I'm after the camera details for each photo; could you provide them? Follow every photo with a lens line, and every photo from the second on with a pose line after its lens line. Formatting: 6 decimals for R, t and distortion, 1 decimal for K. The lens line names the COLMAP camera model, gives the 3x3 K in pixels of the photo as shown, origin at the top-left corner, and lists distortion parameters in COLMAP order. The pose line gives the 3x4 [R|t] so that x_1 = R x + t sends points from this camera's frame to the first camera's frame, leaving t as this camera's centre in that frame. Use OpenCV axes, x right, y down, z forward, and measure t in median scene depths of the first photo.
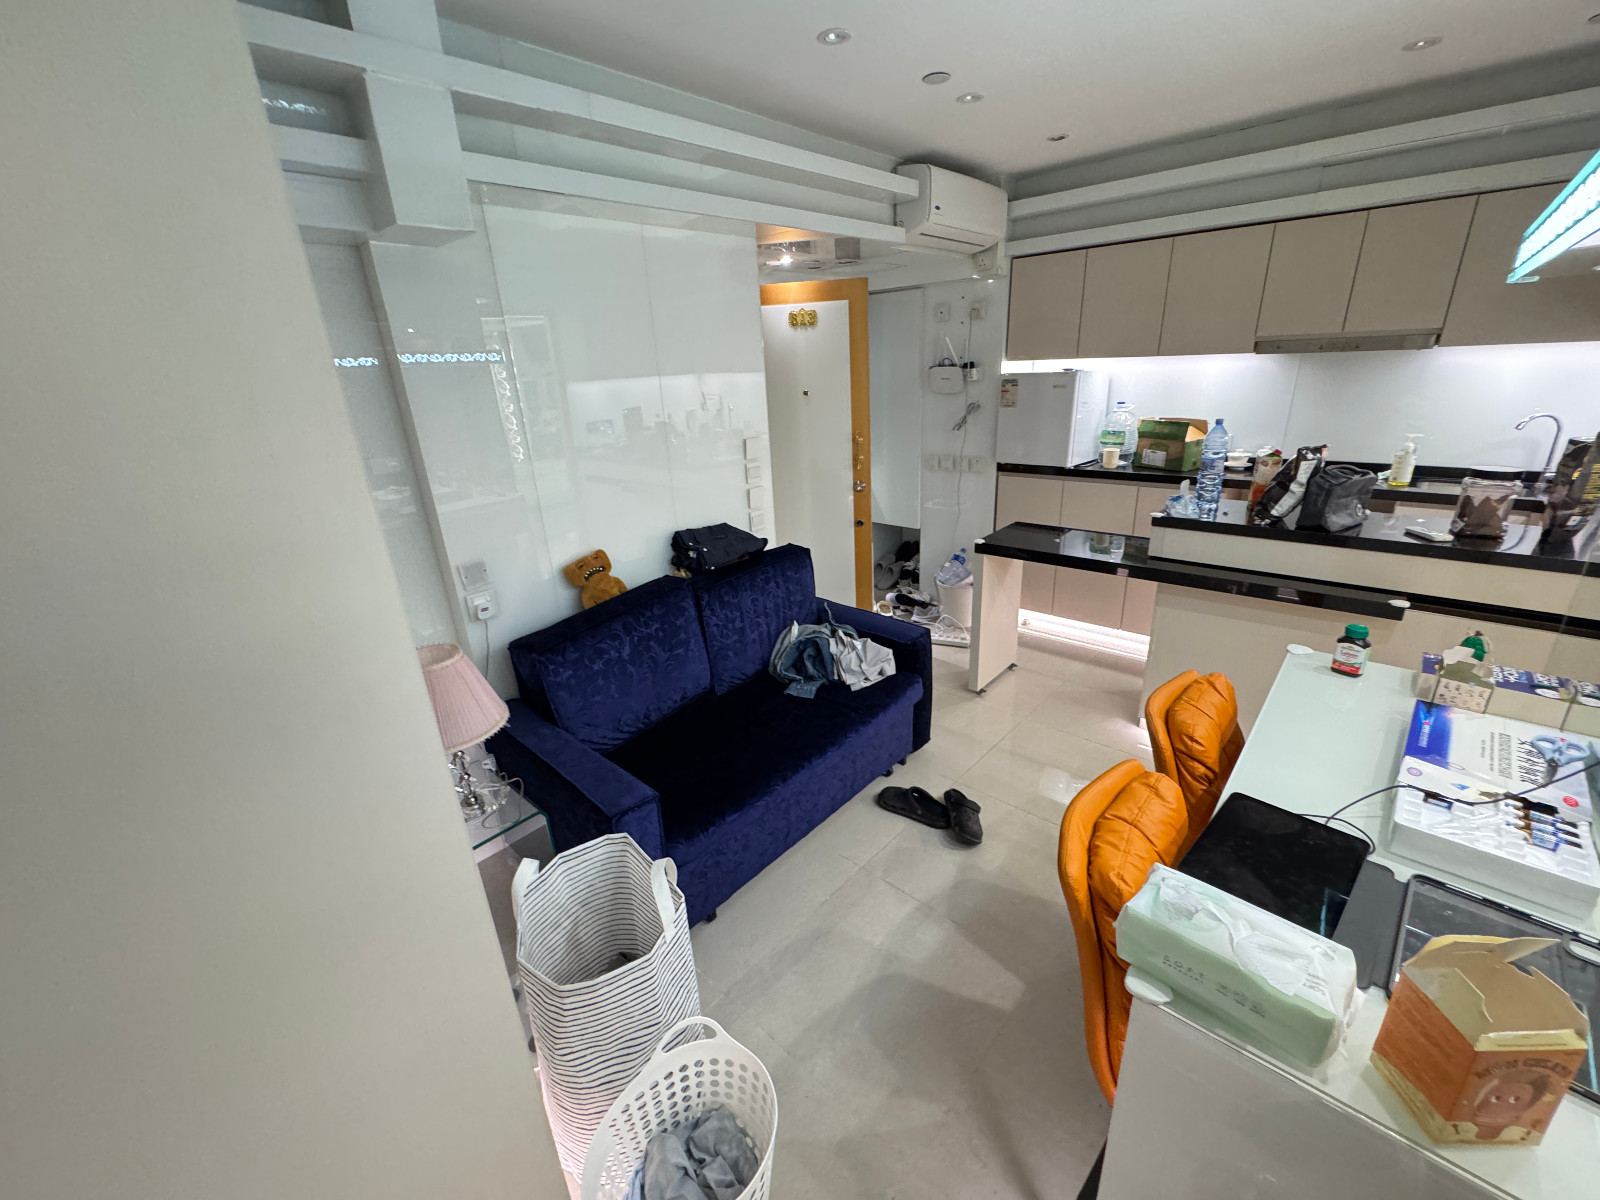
lens RADIAL K [[647.1, 0, 803.7], [0, 647.1, 599.4], [0, 0, 1]] dist [-0.009695, 0.002888]
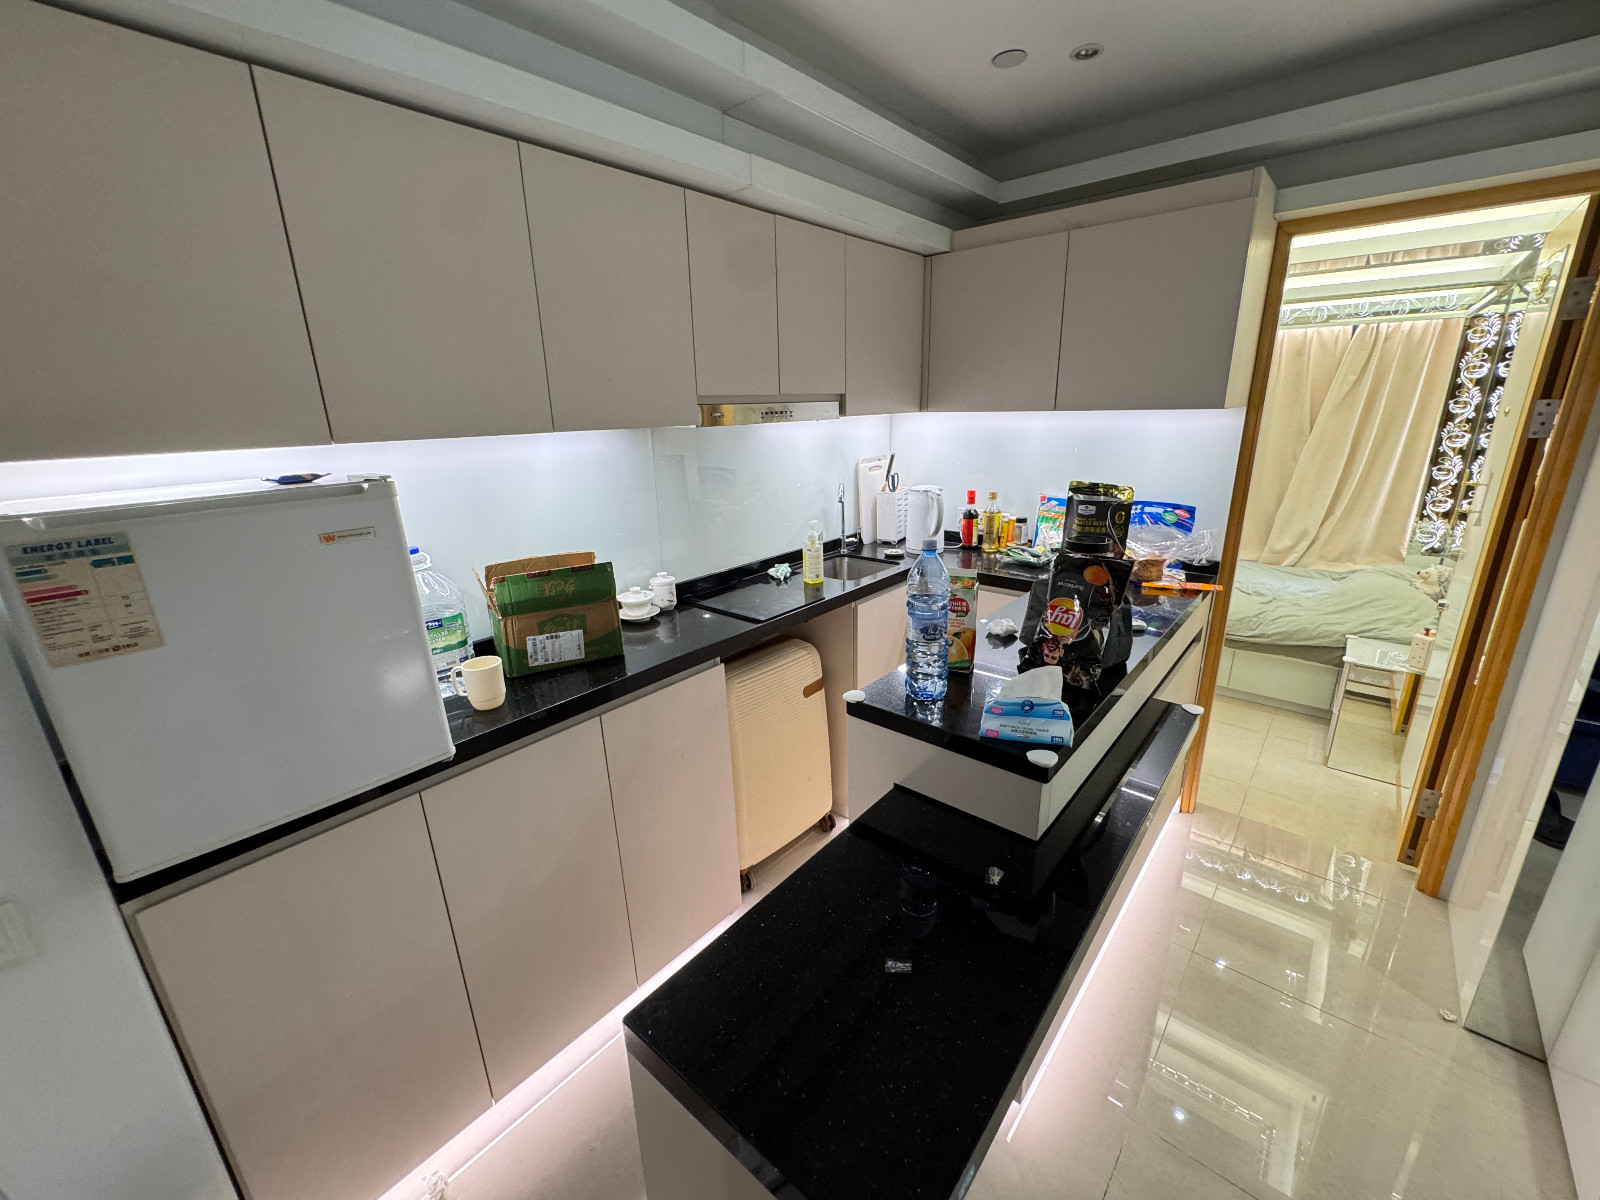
lens RADIAL K [[647.1, 0, 796.2], [0, 647.1, 597.3], [0, 0, 1]] dist [-0.009695, 0.002888]
pose [[-0.032088, -0.239999, 0.970243, 0.103919], [0.380828, 0.894579, 0.233878, -0.296062], [-0.924089, 0.377001, 0.062693, 0.807215]]
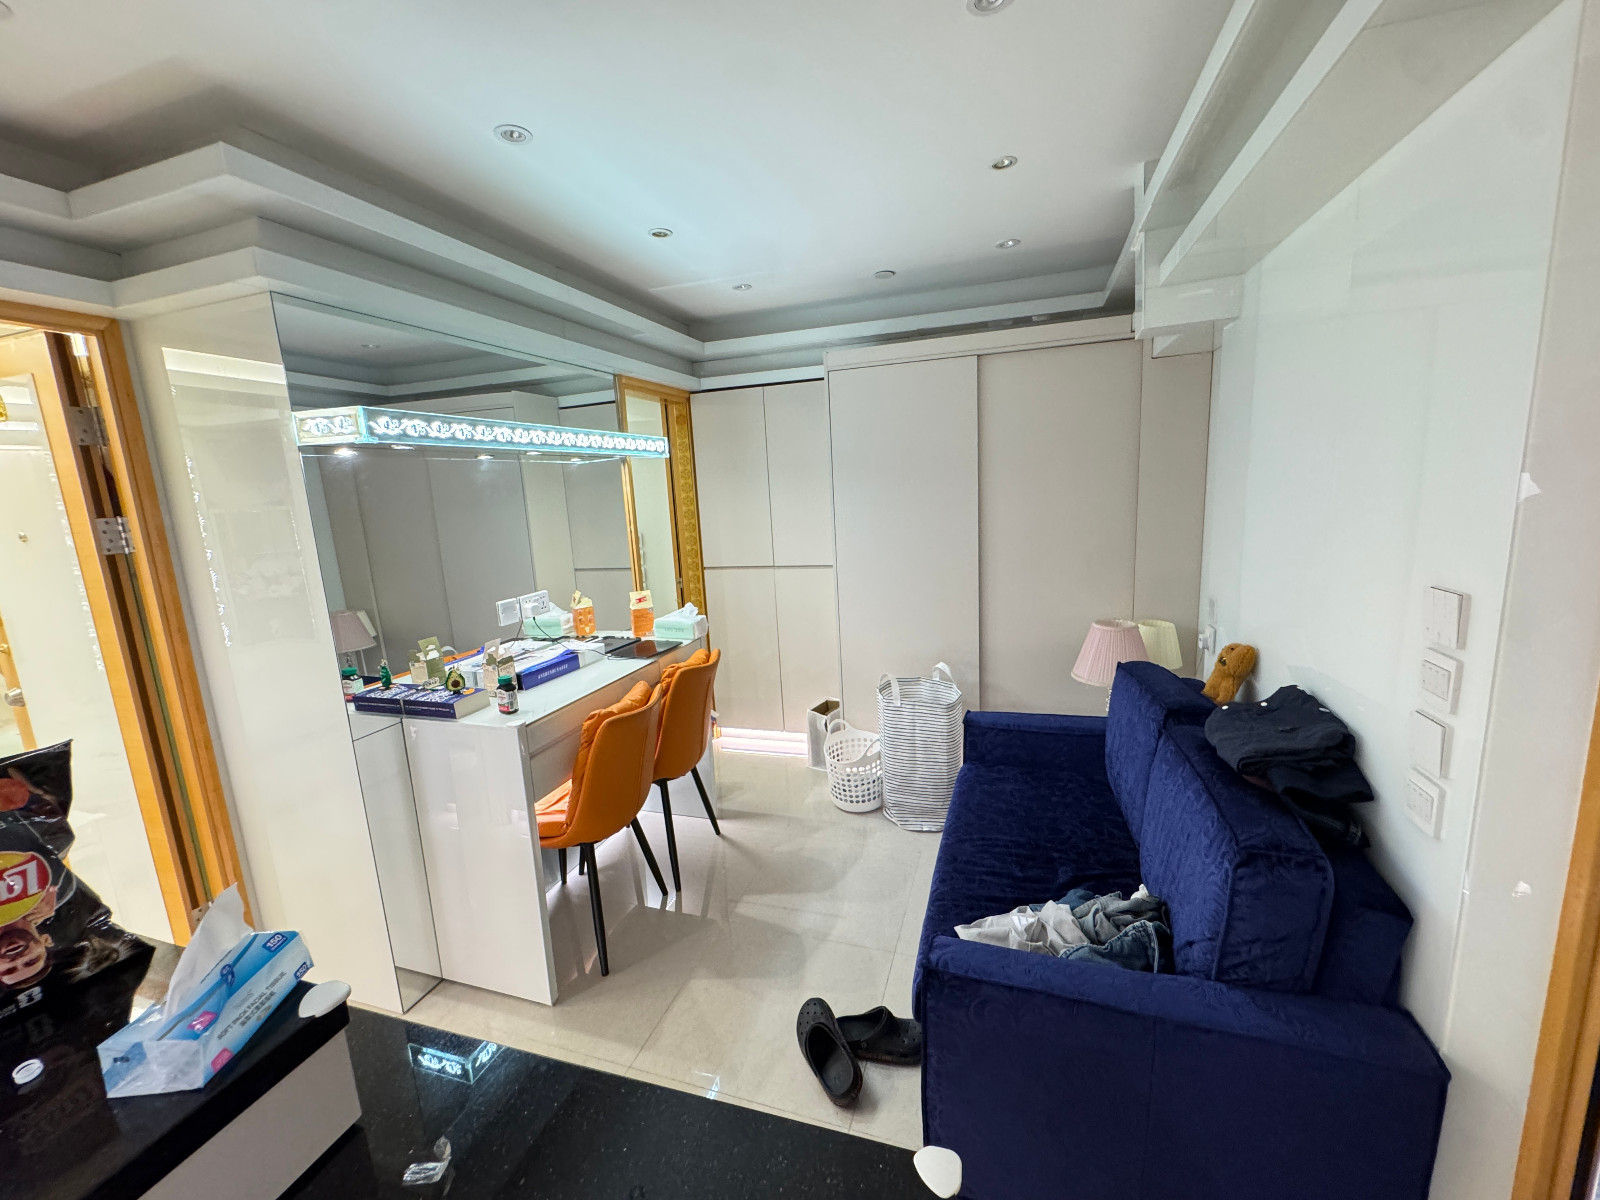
lens RADIAL K [[647.1, 0, 800.1], [0, 647.1, 595.4], [0, 0, 1]] dist [-0.009695, 0.002888]
pose [[-0.905099, 0.170117, -0.389687, 0.319278], [-0.051652, 0.865701, 0.497889, -0.327550], [0.422052, 0.470767, -0.774758, 0.911408]]
